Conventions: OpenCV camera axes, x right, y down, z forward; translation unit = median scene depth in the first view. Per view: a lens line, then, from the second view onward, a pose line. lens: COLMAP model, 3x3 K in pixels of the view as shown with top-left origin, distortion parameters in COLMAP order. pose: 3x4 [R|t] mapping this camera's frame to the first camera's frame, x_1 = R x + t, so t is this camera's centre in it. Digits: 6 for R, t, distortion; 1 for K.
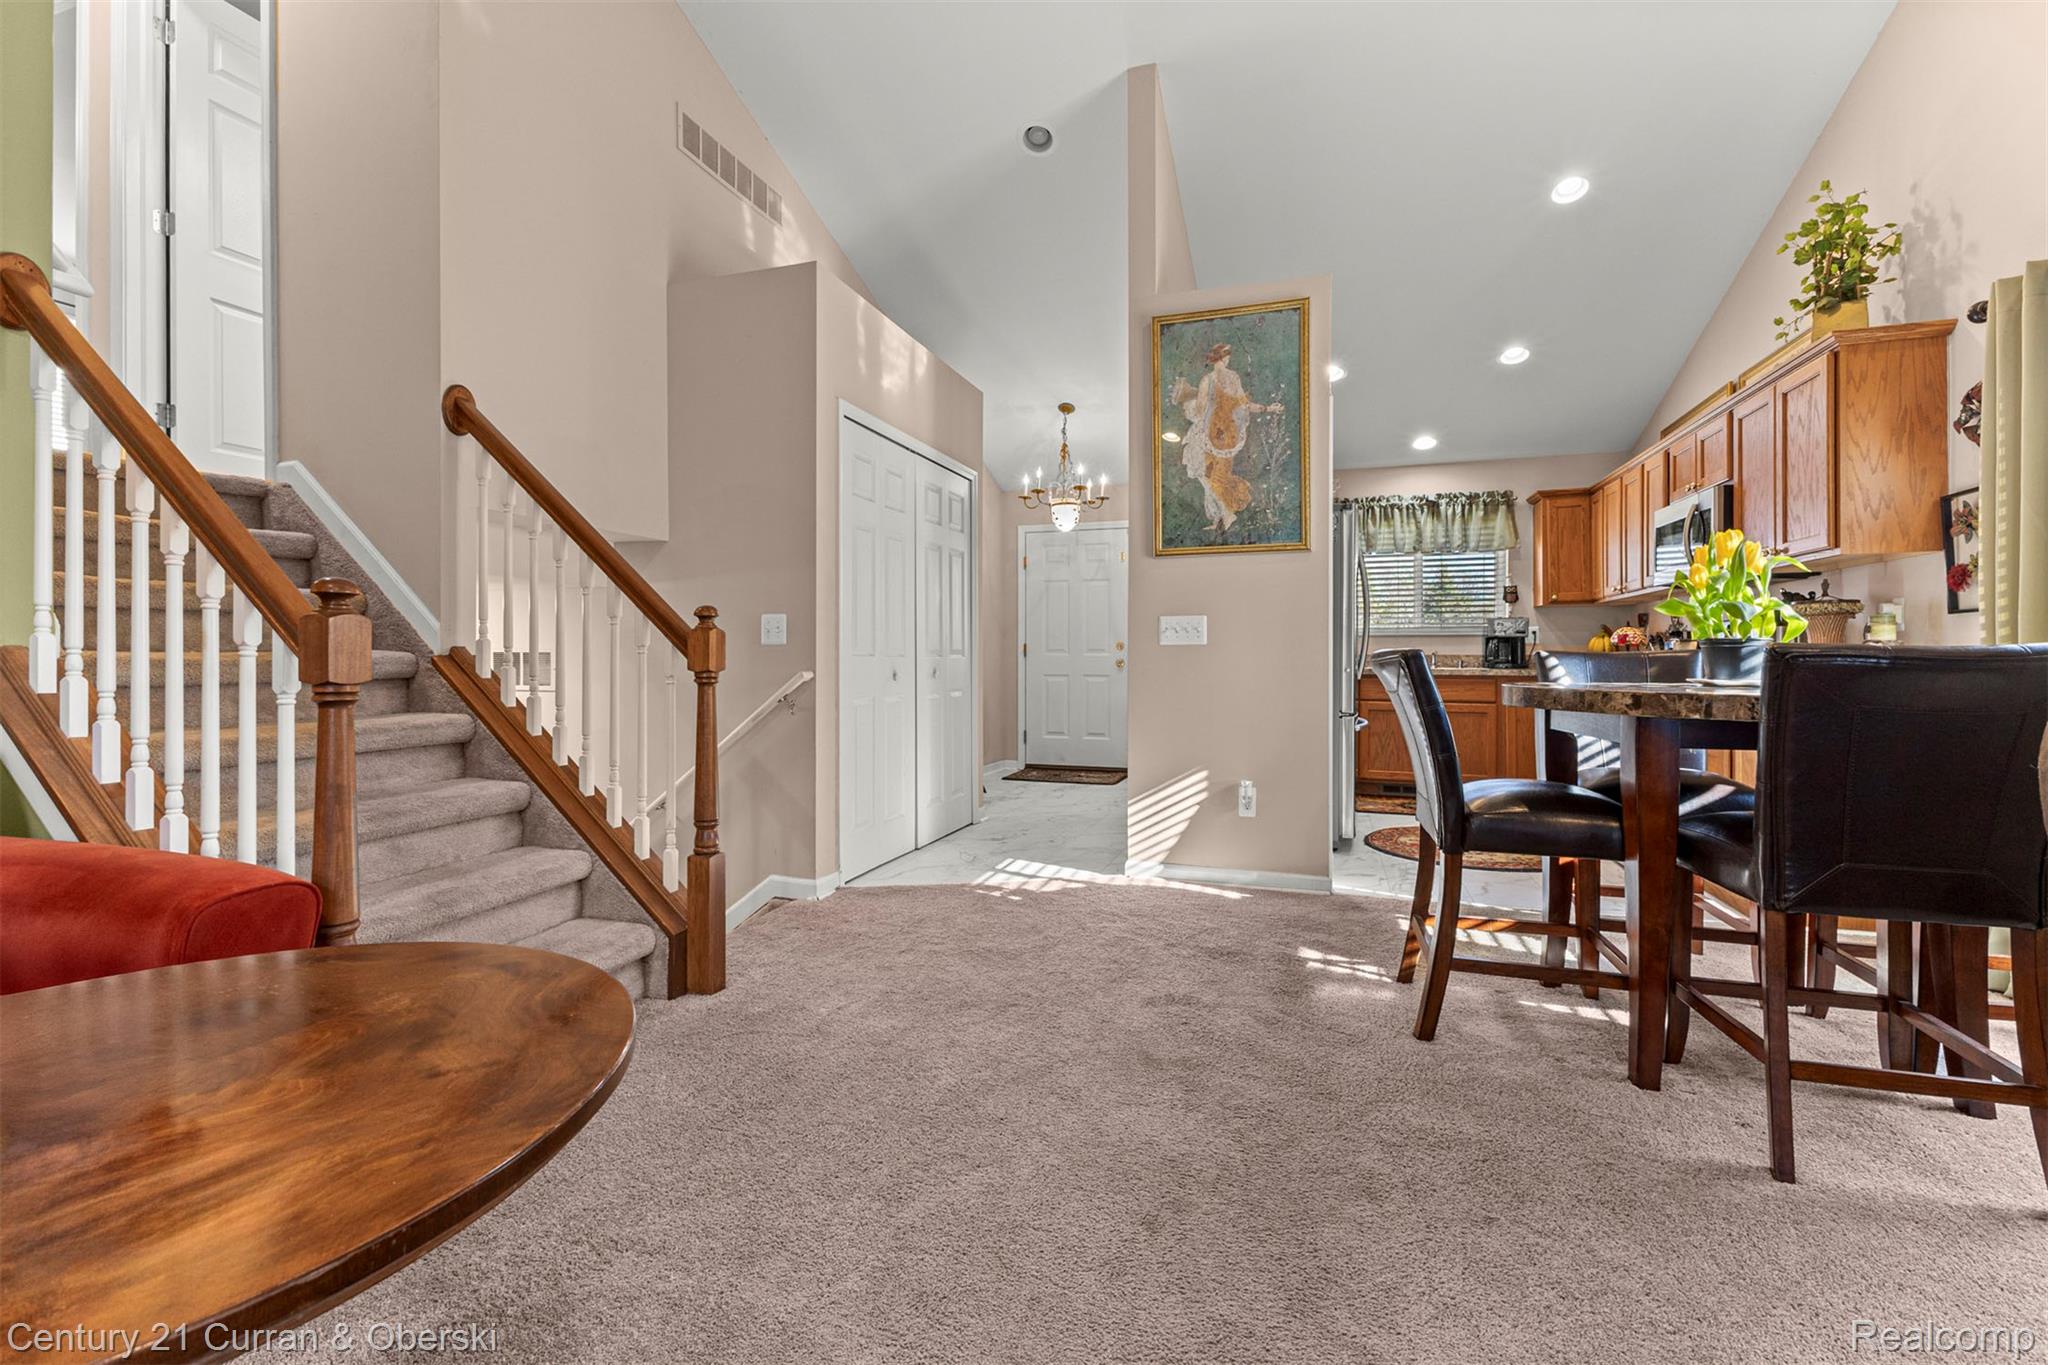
lens RADIAL K [[882.0, 0, 1012.9], [0, 882.0, 662.4], [0, 0, 1]] dist [-0.000933, -0.000636]
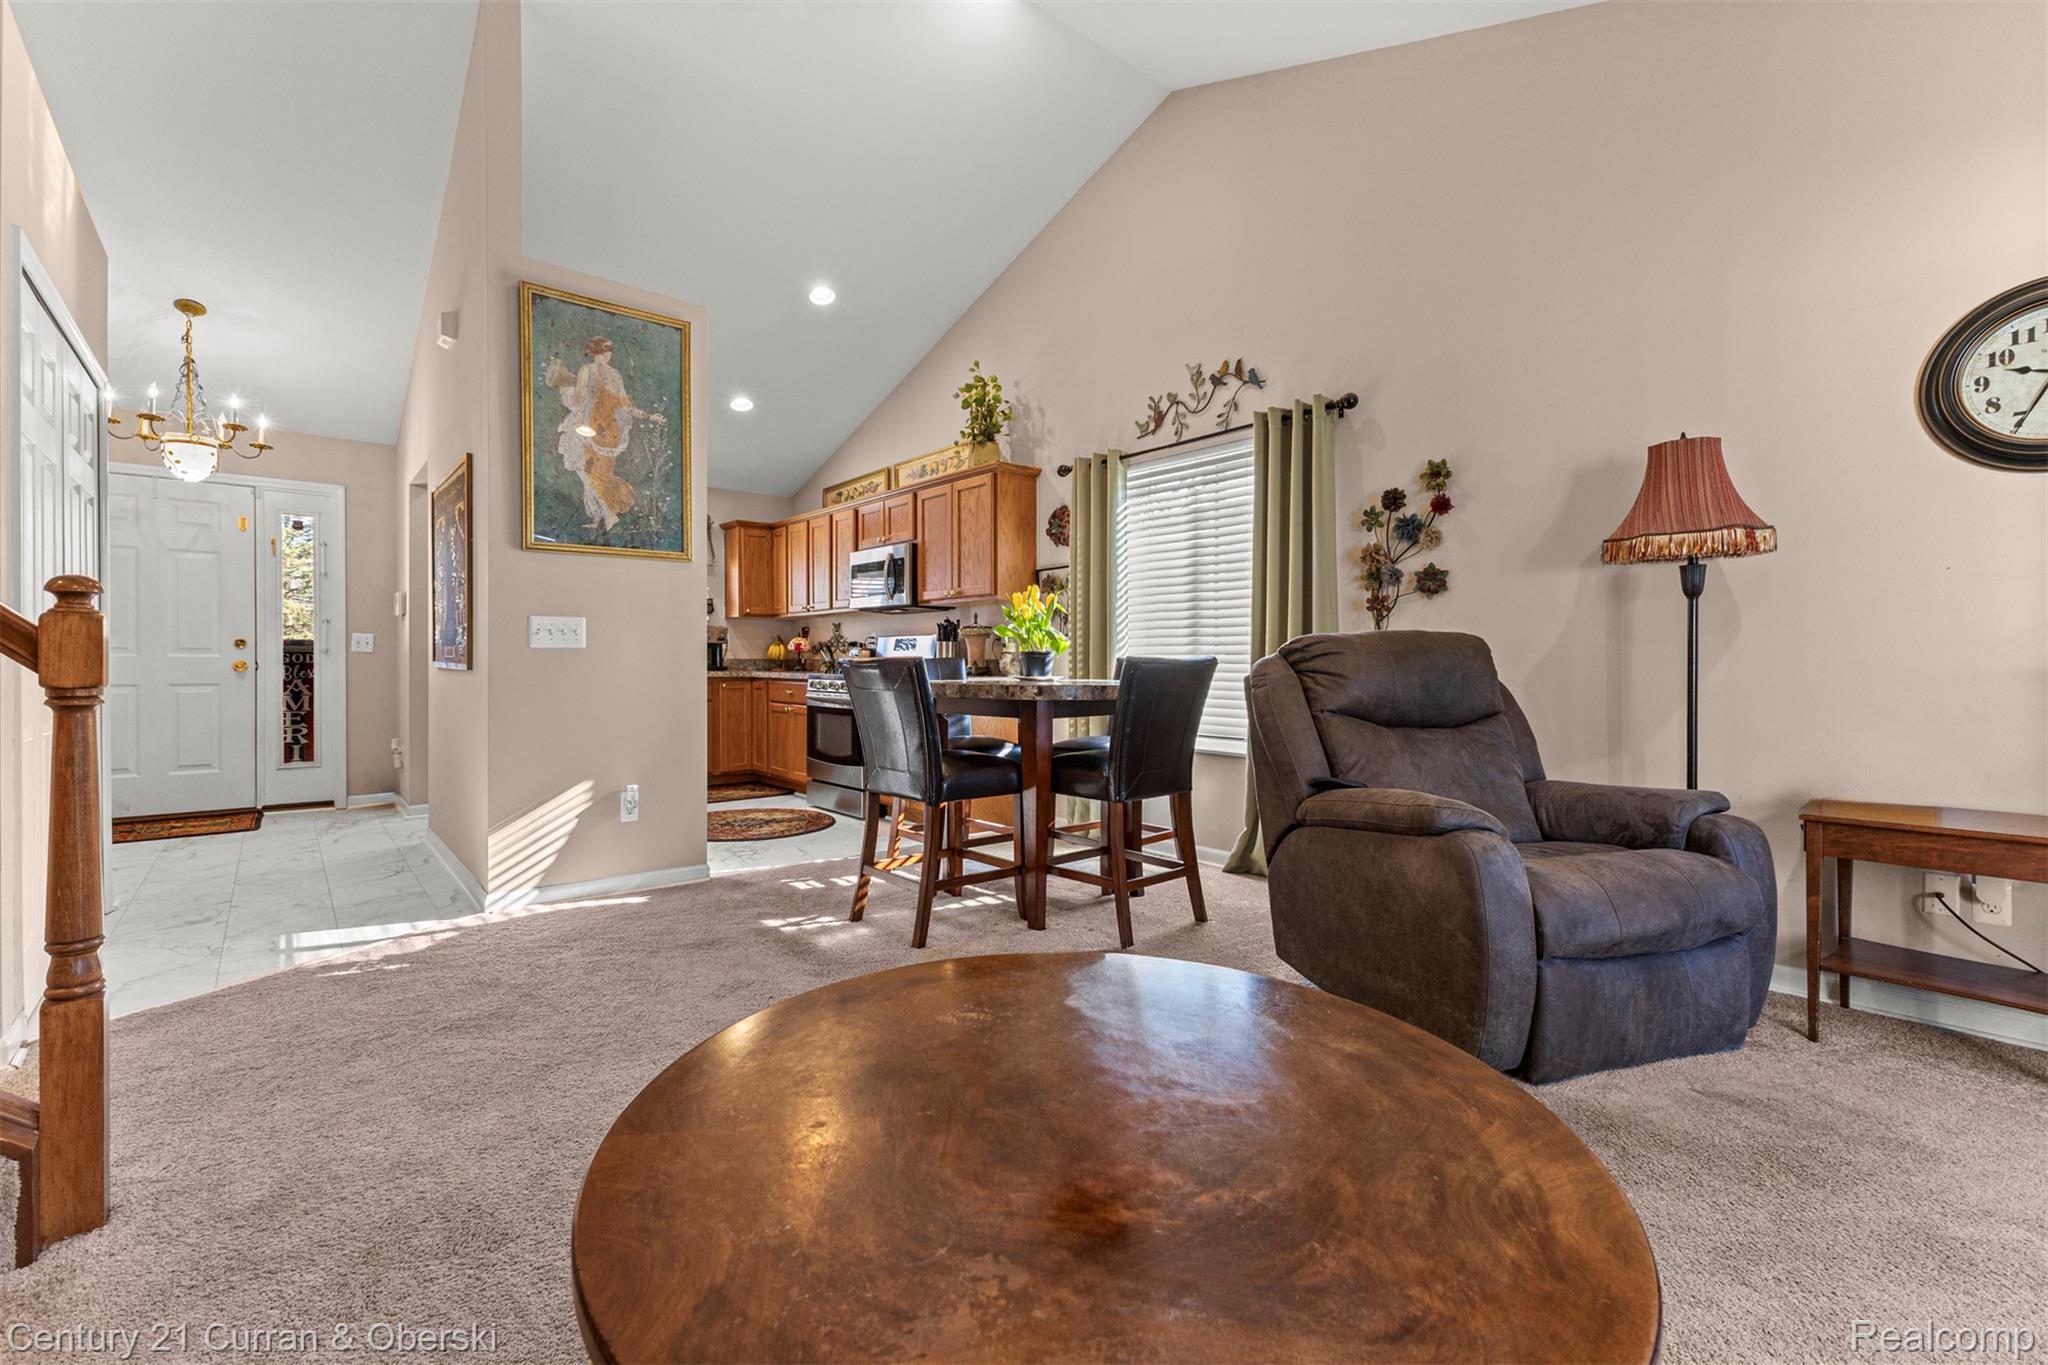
lens RADIAL K [[882.0, 0, 1024.8], [0, 882.0, 670.9], [0, 0, 1]] dist [-0.000933, -0.000636]
pose [[0.508325, -0.007498, 0.861133, -0.362257], [0.000863, 0.999966, 0.008197, -0.002875], [-0.861165, -0.003424, 0.508314, 0.108141]]
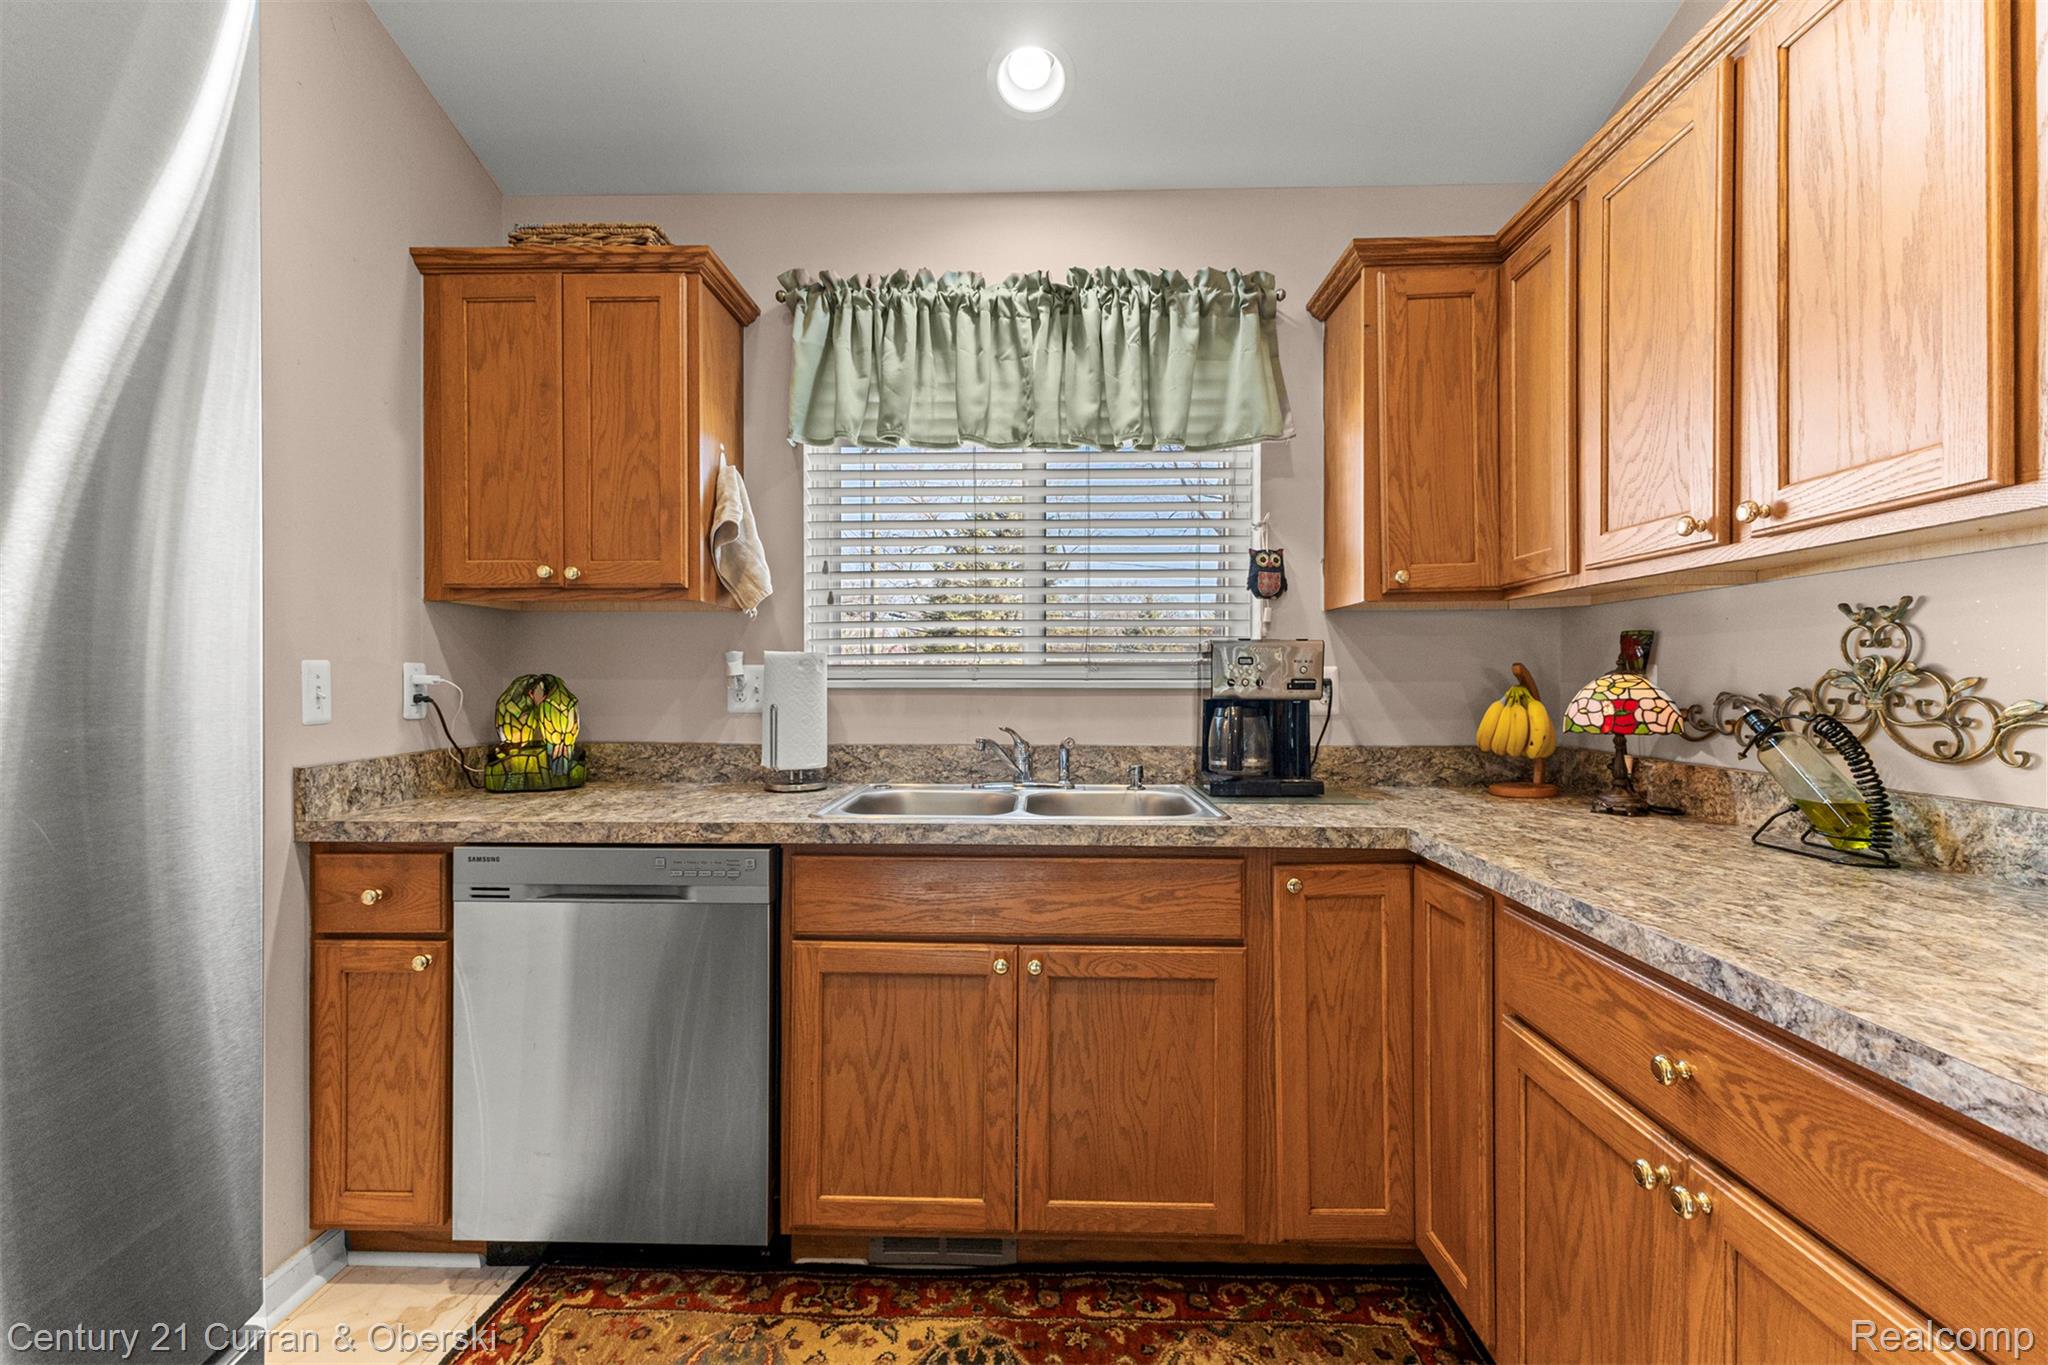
lens RADIAL K [[882.0, 0, 1021.7], [0, 882.0, 691.3], [0, 0, 1]] dist [-0.000933, -0.000636]
pose [[0.952875, -0.004078, 0.303337, 0.621269], [0.002042, 0.999973, 0.007030, -0.056510], [-0.303358, -0.006079, 0.952857, 1.183498]]
